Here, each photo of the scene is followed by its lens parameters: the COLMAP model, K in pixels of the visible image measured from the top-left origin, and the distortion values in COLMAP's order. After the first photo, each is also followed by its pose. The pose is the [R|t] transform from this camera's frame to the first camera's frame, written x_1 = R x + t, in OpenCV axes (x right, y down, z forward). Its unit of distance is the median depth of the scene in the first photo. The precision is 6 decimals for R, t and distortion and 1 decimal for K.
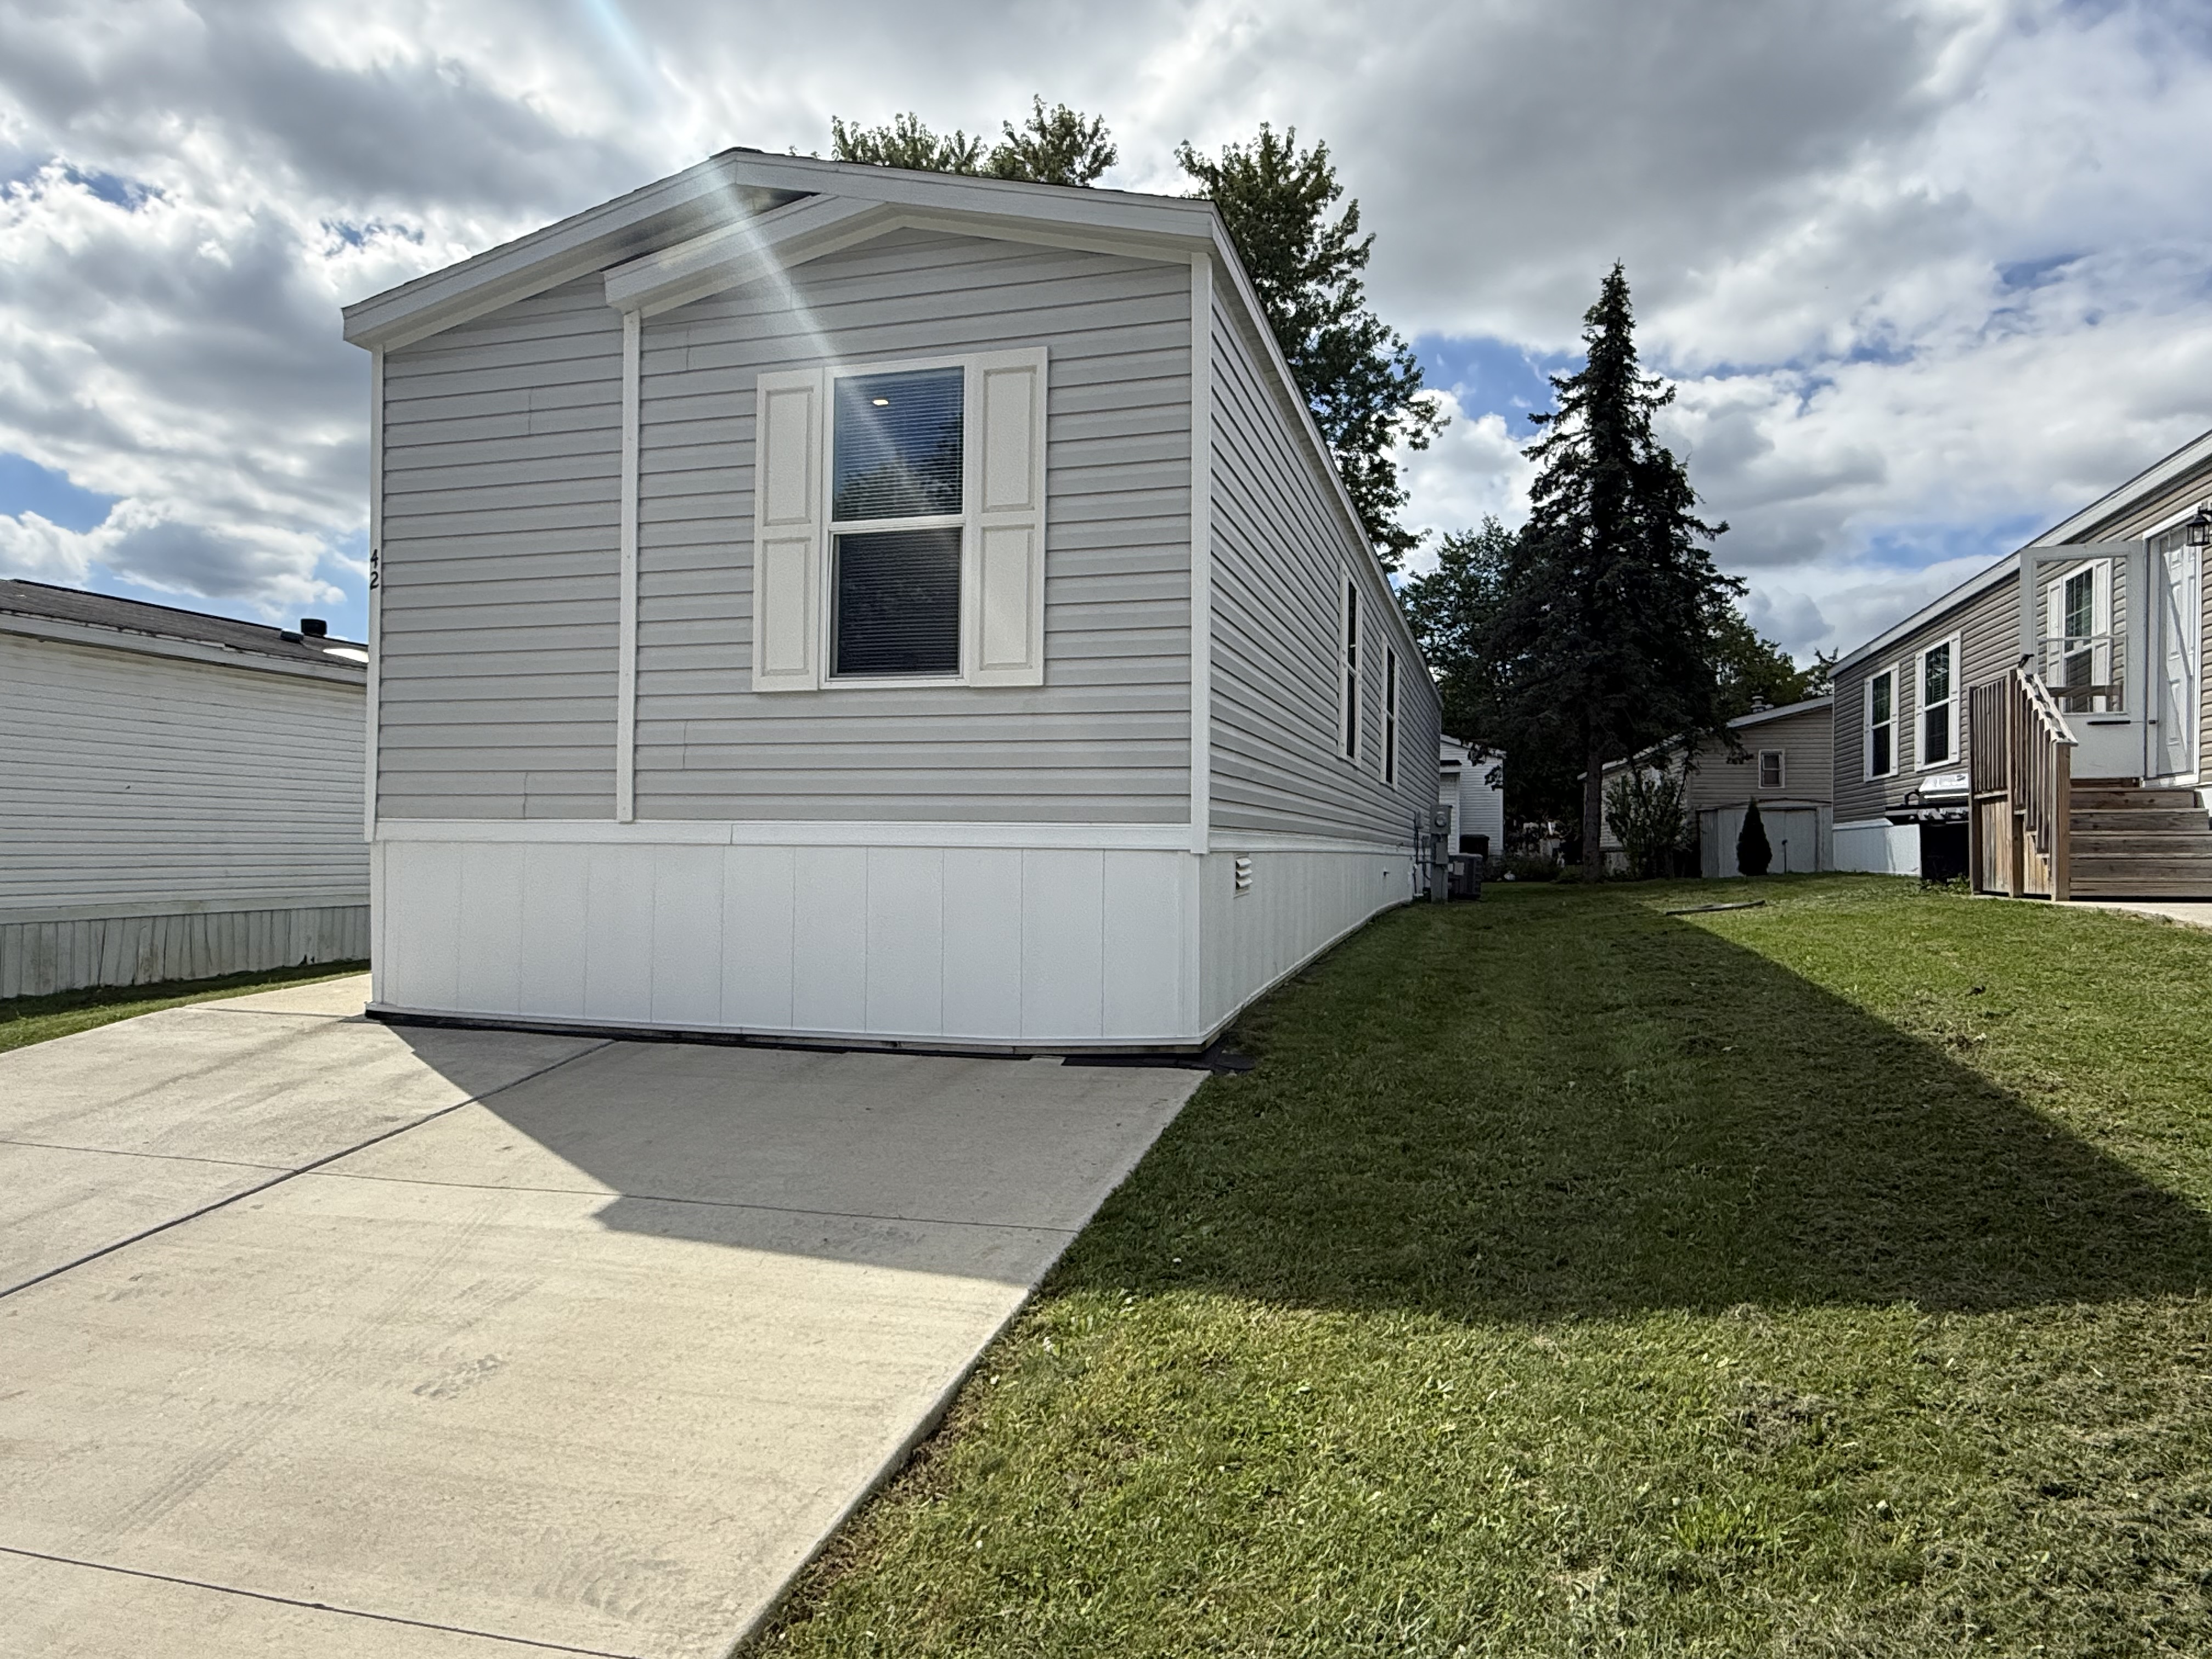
lens RADIAL K [[1373.4, 0, 1094.3], [0, 1373.4, 831.6], [0, 0, 1]] dist [-0.005658, 0.004159]
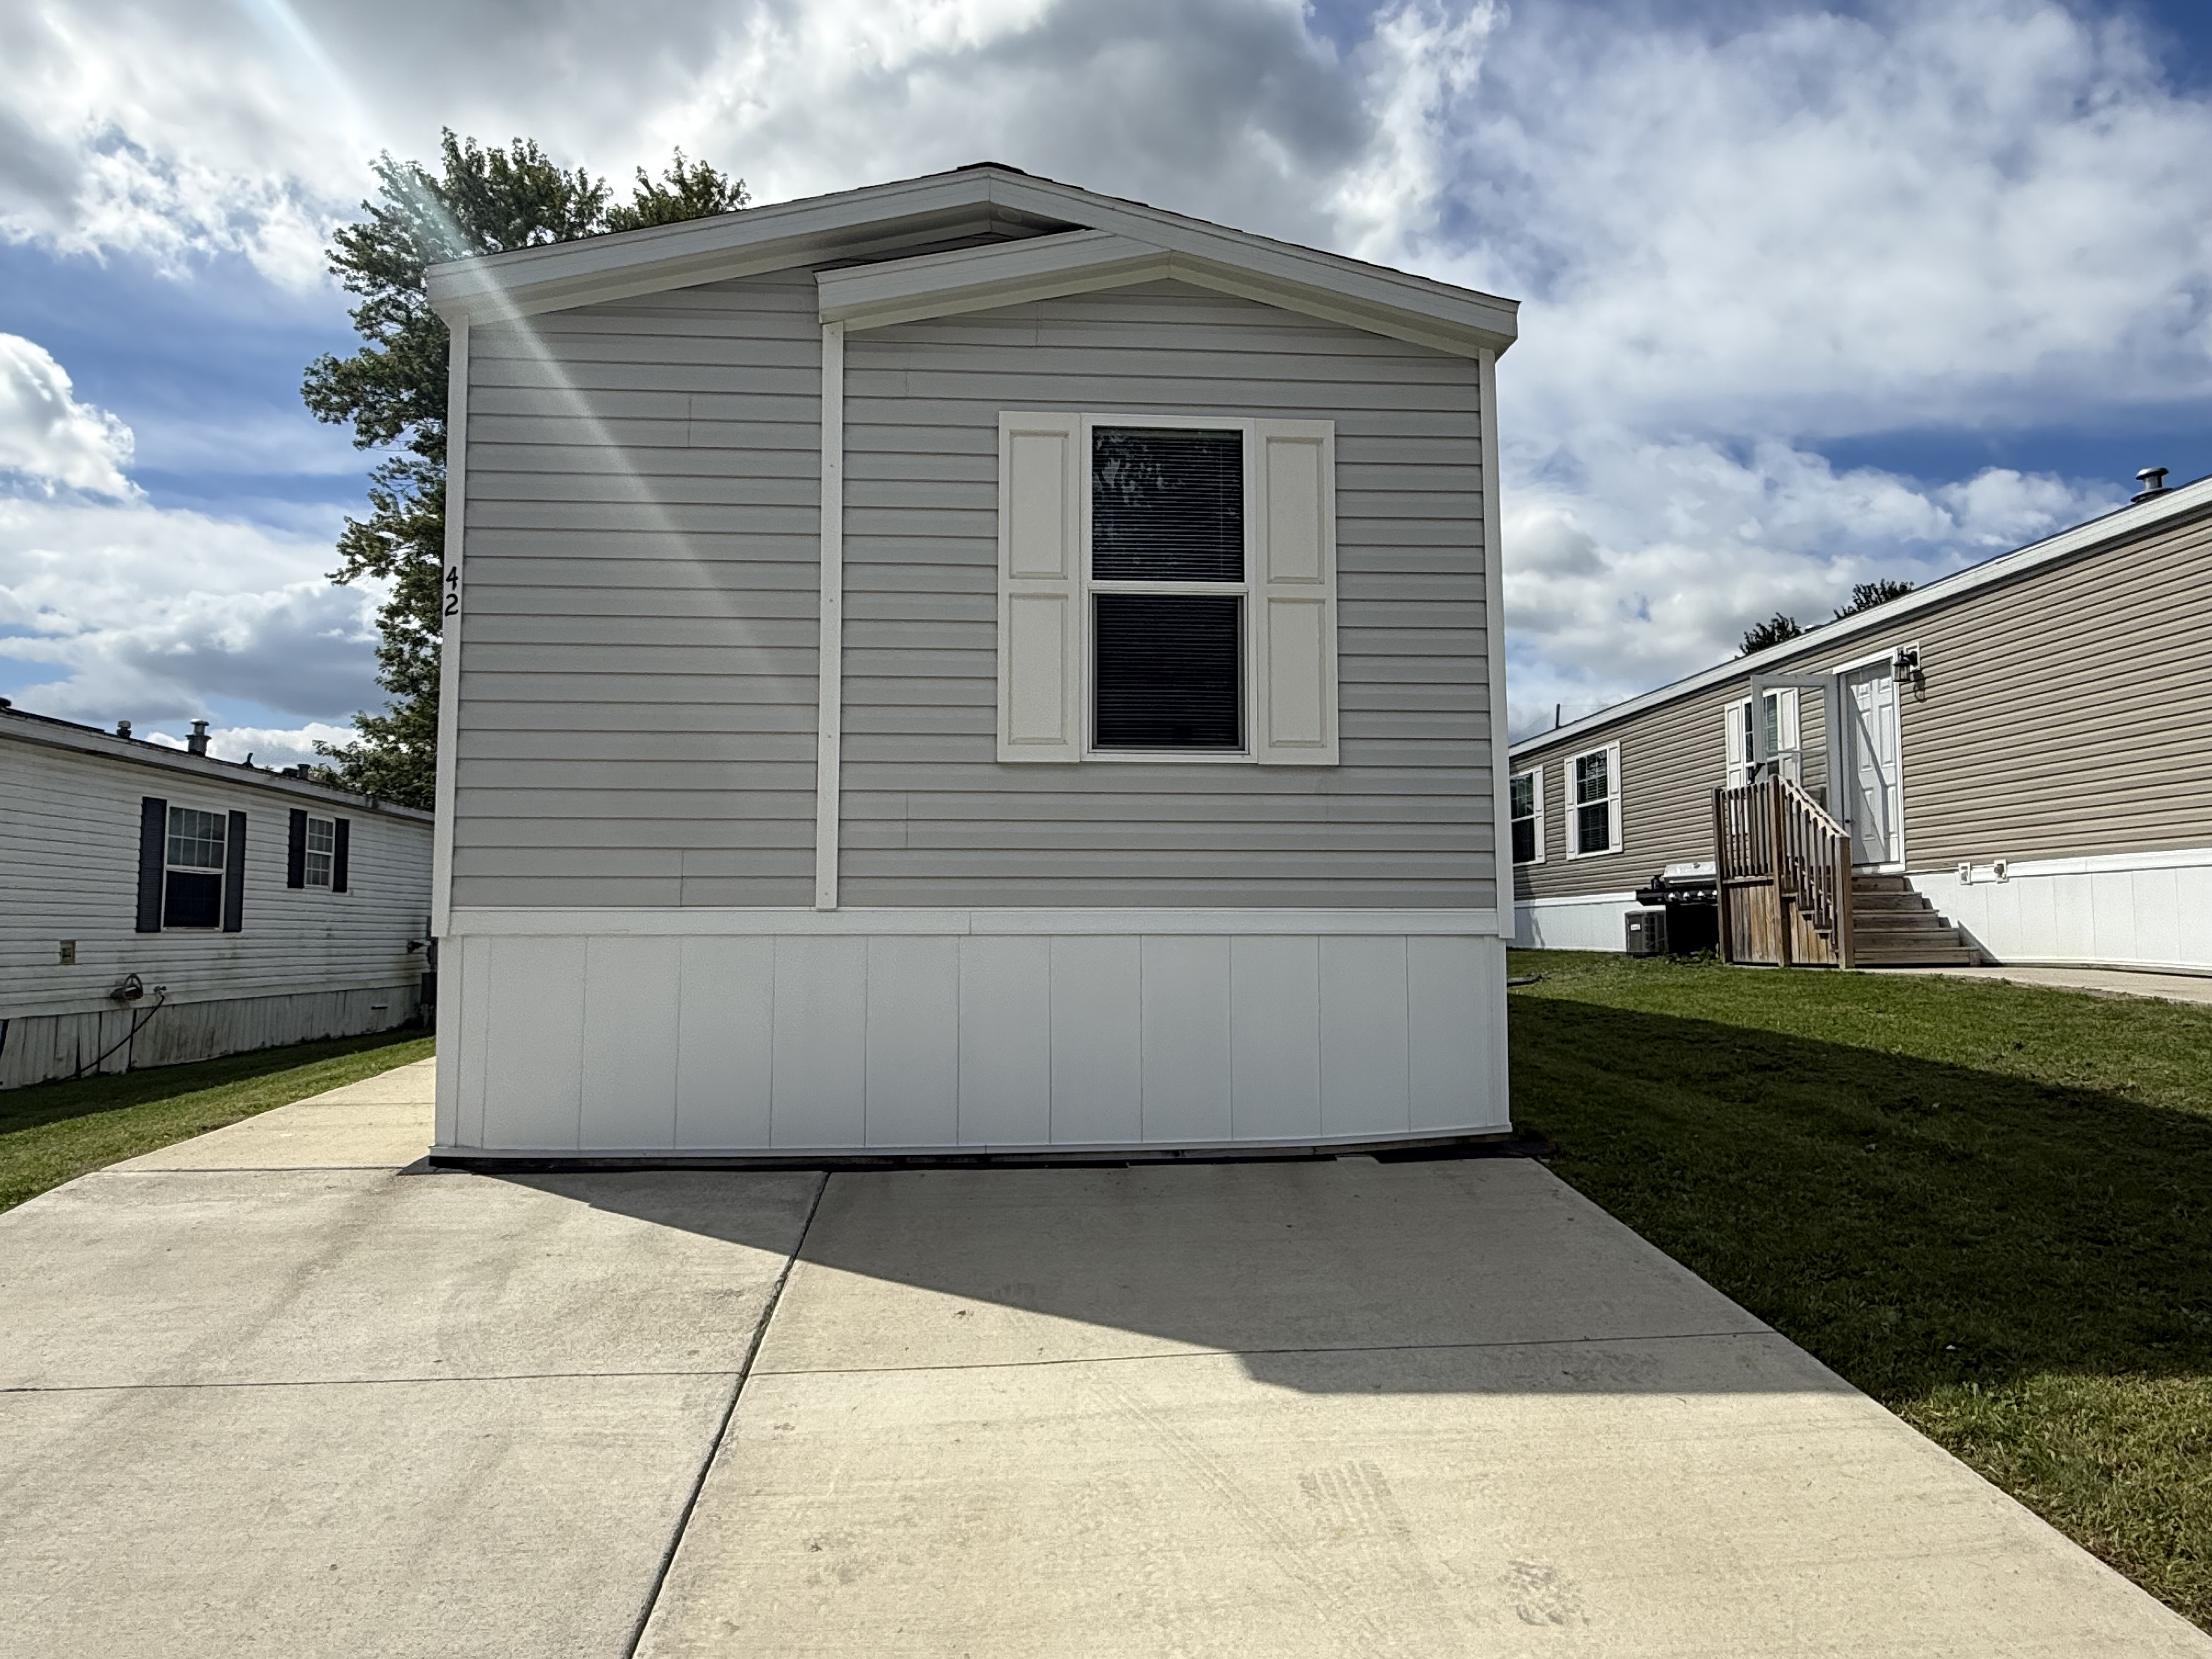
lens RADIAL K [[1373.4, 0, 1094.2], [0, 1373.4, 830.0], [0, 0, 1]] dist [-0.005658, 0.004159]
pose [[0.935358, 0.014819, 0.353391, -0.509998], [0.007066, 0.998140, -0.060557, -0.003853], [-0.353631, 0.059139, 0.933513, 0.156084]]
